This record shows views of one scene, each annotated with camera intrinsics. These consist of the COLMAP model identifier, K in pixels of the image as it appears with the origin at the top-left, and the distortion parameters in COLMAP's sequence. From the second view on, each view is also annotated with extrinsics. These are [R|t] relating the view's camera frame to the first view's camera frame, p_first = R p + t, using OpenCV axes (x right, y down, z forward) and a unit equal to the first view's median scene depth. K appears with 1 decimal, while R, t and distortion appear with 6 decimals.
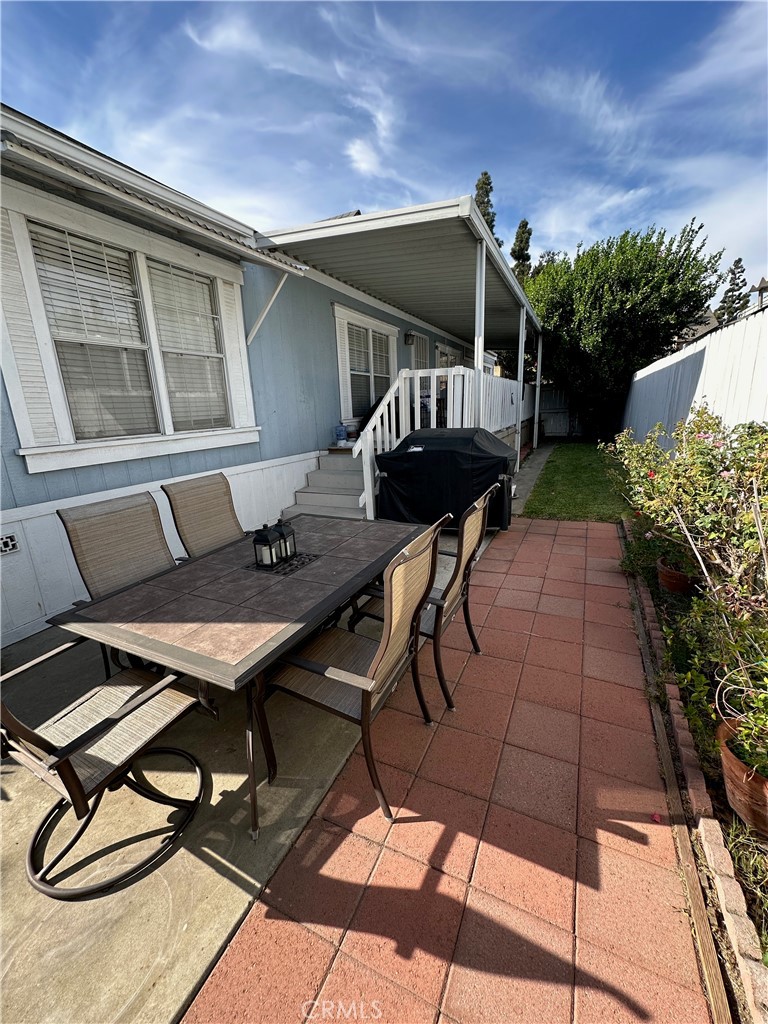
lens RADIAL K [[409.1, 0, 384.4], [0, 409.1, 515.3], [0, 0, 1]] dist [-0.001824, 0.000660]
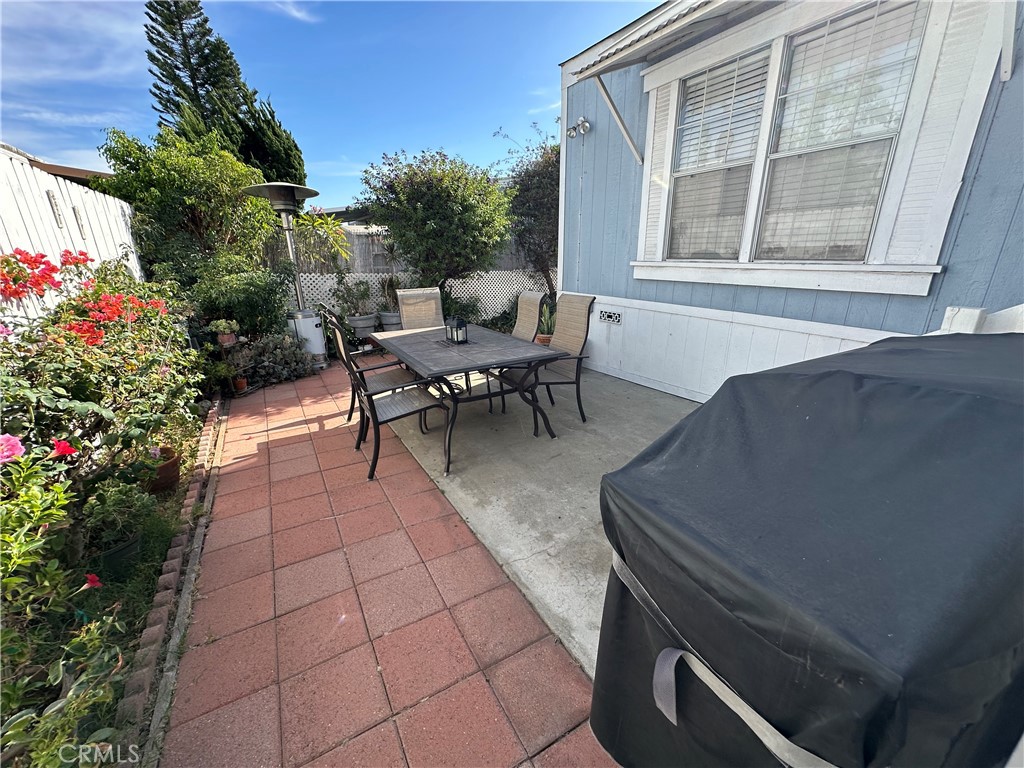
lens RADIAL K [[409.1, 0, 517.6], [0, 409.1, 385.9], [0, 0, 1]] dist [-0.001824, 0.000660]
pose [[-0.541260, 0.309833, -0.781691, 0.851000], [-0.182295, 0.864290, 0.468797, -0.491661], [0.820857, 0.396239, -0.411325, 1.801203]]
